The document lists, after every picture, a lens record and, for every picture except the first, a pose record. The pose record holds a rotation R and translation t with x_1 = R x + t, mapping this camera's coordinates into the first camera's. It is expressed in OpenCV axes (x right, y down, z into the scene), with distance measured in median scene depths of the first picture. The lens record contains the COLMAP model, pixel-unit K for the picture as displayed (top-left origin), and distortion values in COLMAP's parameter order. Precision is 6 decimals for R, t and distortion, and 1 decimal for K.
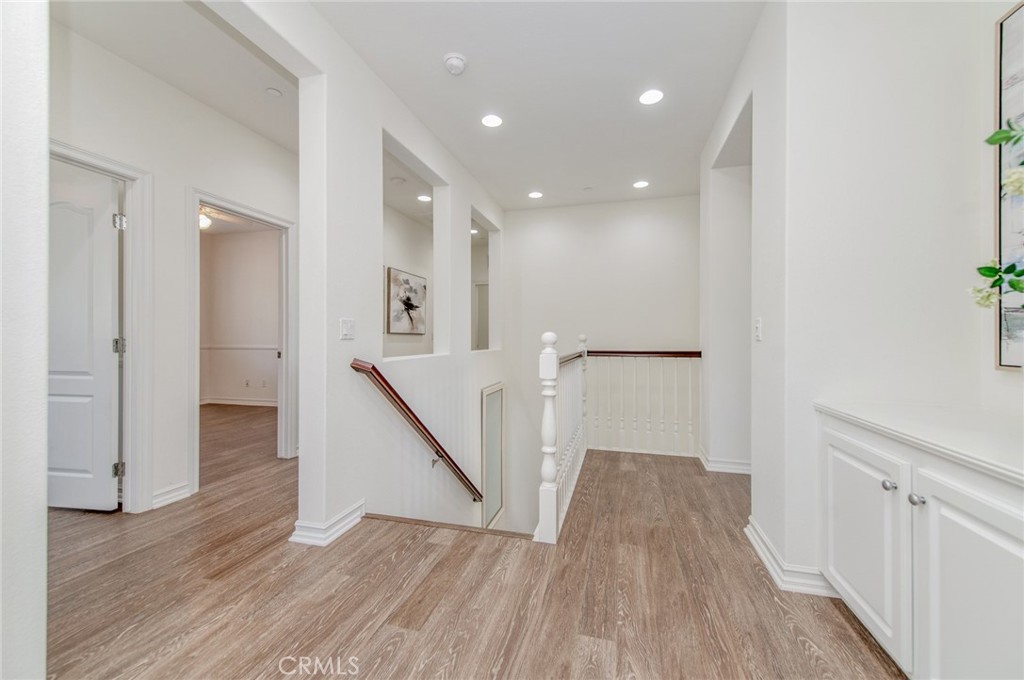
lens RADIAL K [[403.2, 0, 509.5], [0, 403.2, 339.8], [0, 0, 1]] dist [0.009548, -0.001652]
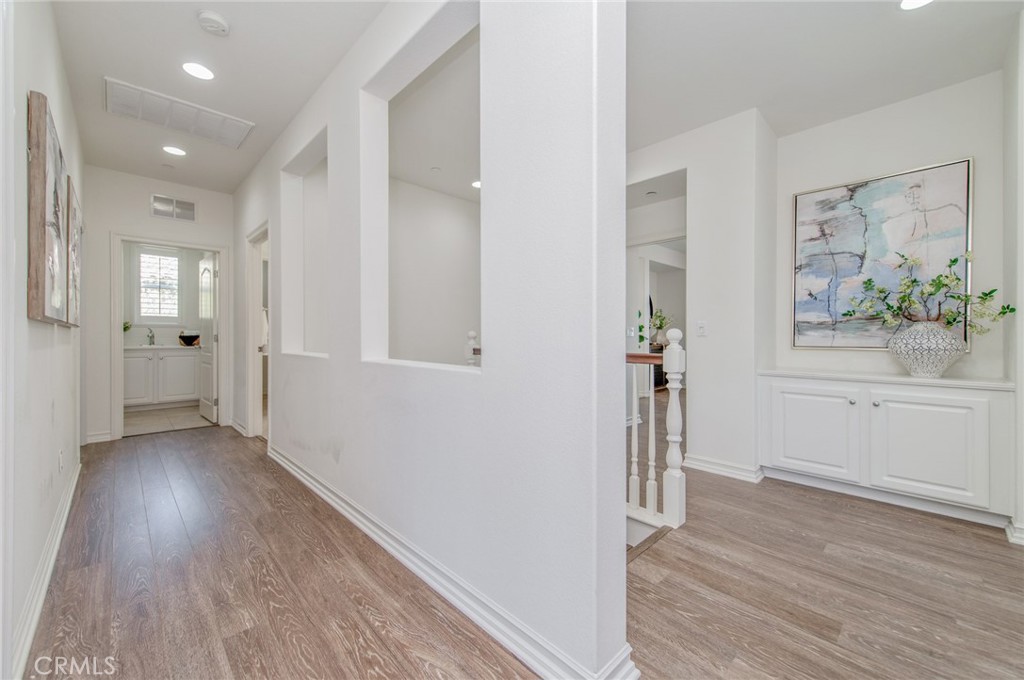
lens RADIAL K [[403.2, 0, 521.8], [0, 403.2, 336.6], [0, 0, 1]] dist [0.009548, -0.001652]
pose [[0.497023, -0.001787, 0.867735, -1.361371], [0.004489, 0.999990, -0.000512, 0.001177], [-0.867726, 0.004149, 0.497026, 1.078514]]
